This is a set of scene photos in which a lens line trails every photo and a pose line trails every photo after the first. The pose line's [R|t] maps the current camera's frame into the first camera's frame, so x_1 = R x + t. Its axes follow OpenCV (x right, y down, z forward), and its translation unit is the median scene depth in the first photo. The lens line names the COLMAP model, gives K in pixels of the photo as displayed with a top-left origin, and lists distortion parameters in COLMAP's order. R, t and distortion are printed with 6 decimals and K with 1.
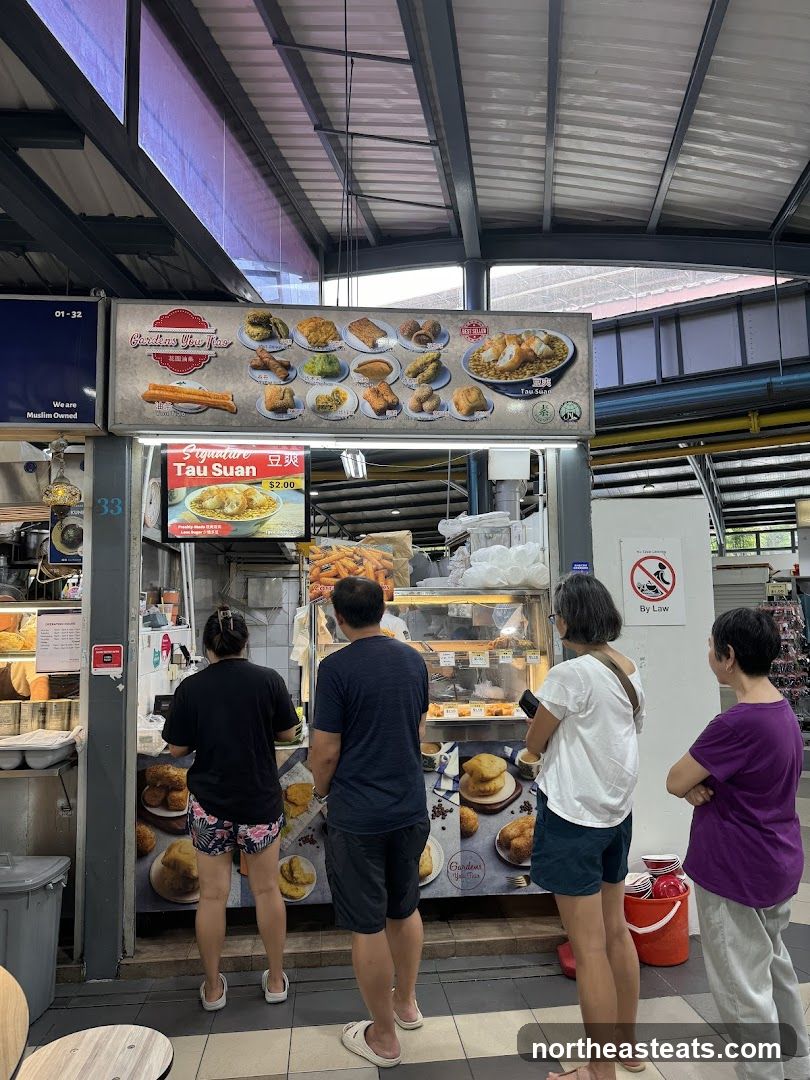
lens RADIAL K [[785.3, 0, 395.7], [0, 785.3, 539.7], [0, 0, 1]] dist [0.008197, -0.029634]
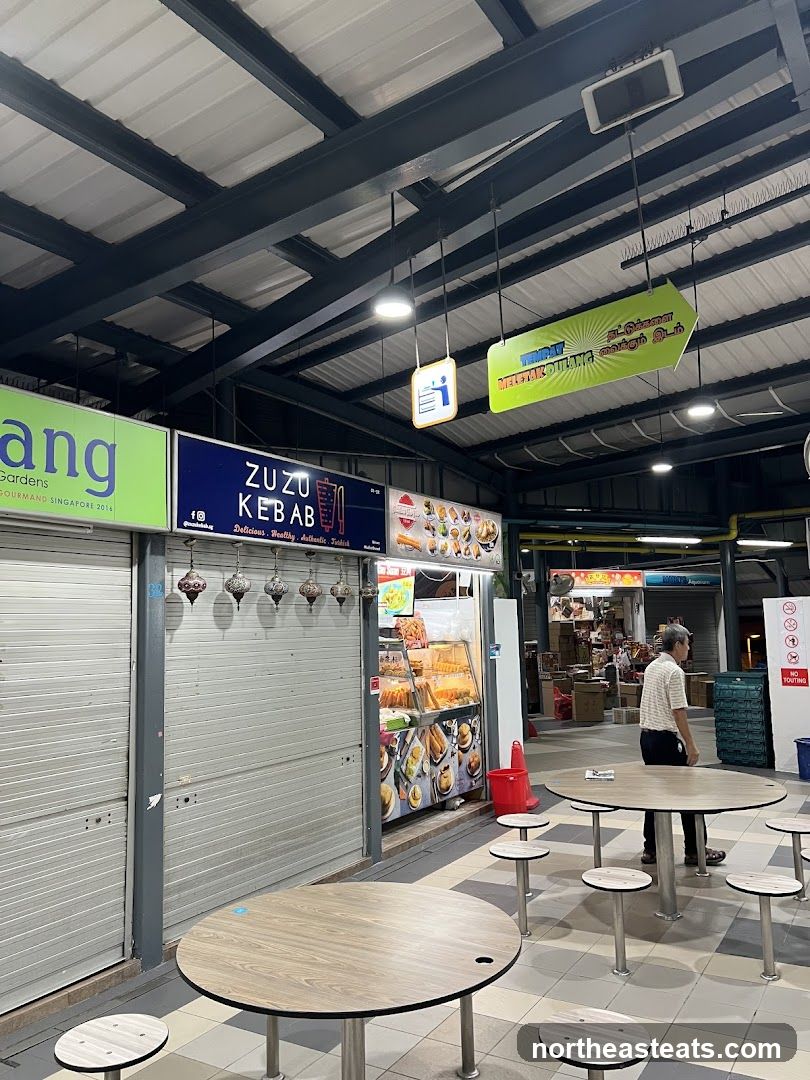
lens RADIAL K [[785.3, 0, 412.9], [0, 785.3, 541.7], [0, 0, 1]] dist [0.008197, -0.029634]
pose [[0.626267, 0.085284, 0.774930, -1.626322], [-0.053982, 0.996357, -0.066027, -0.055435], [-0.777737, -0.000482, 0.628589, -0.179657]]
